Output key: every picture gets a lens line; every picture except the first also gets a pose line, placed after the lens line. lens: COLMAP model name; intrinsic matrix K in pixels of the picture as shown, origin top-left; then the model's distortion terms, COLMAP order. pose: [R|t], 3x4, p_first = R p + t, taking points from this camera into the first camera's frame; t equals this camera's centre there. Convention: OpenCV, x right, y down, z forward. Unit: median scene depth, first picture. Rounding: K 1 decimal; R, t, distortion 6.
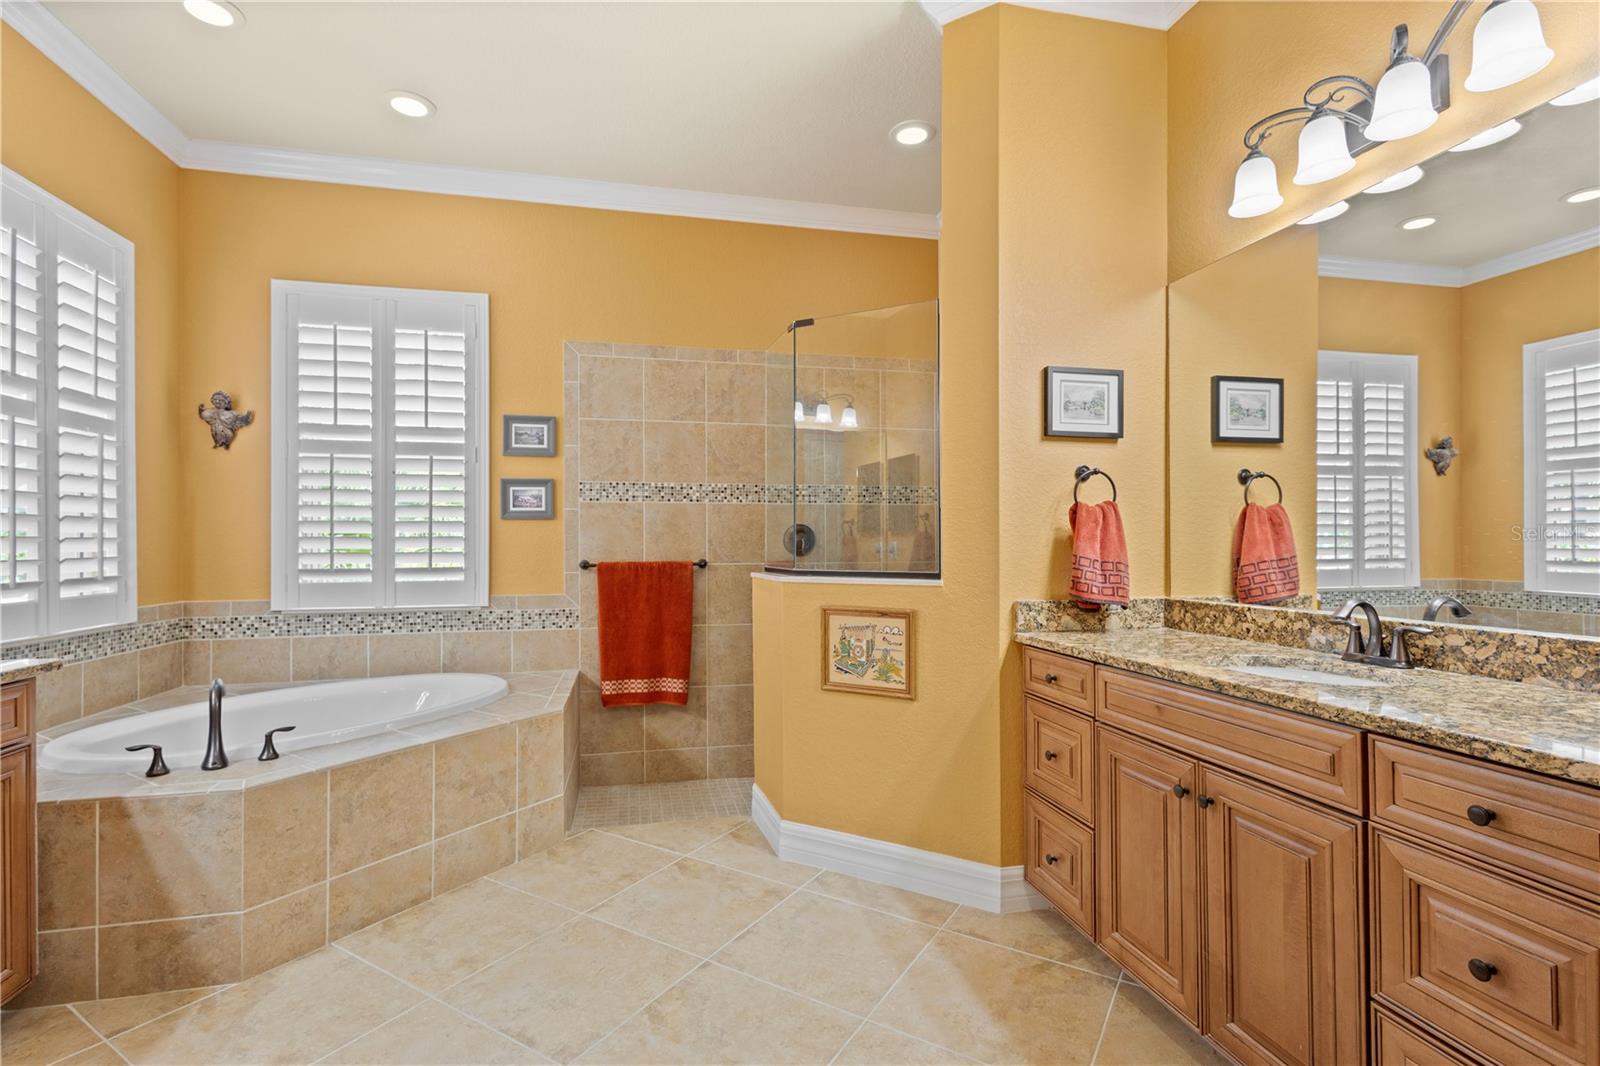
lens RADIAL K [[733.4, 0, 803.5], [0, 733.4, 531.4], [0, 0, 1]] dist [0.004926, -0.000713]
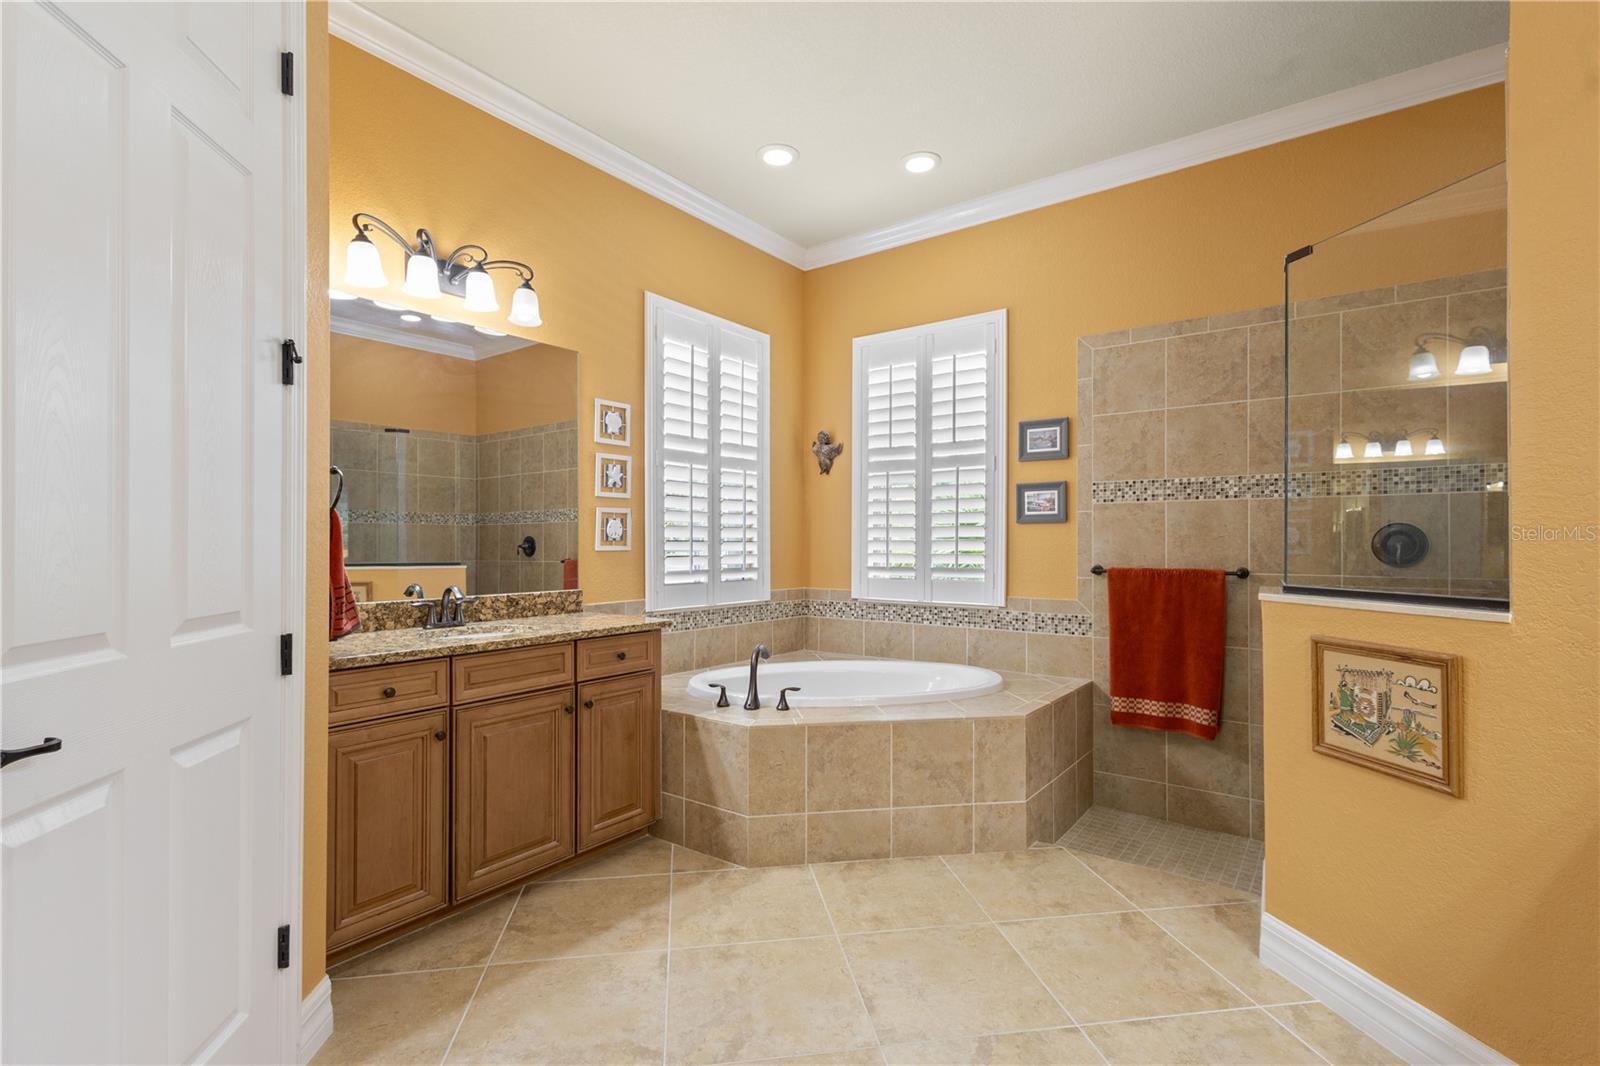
lens RADIAL K [[733.4, 0, 803.5], [0, 733.4, 531.4], [0, 0, 1]] dist [0.004926, -0.000713]
pose [[0.656335, -0.008304, -0.754424, 0.208000], [0.006257, 0.999965, -0.005562, -0.001681], [0.754444, -0.001070, 0.656364, 0.117006]]
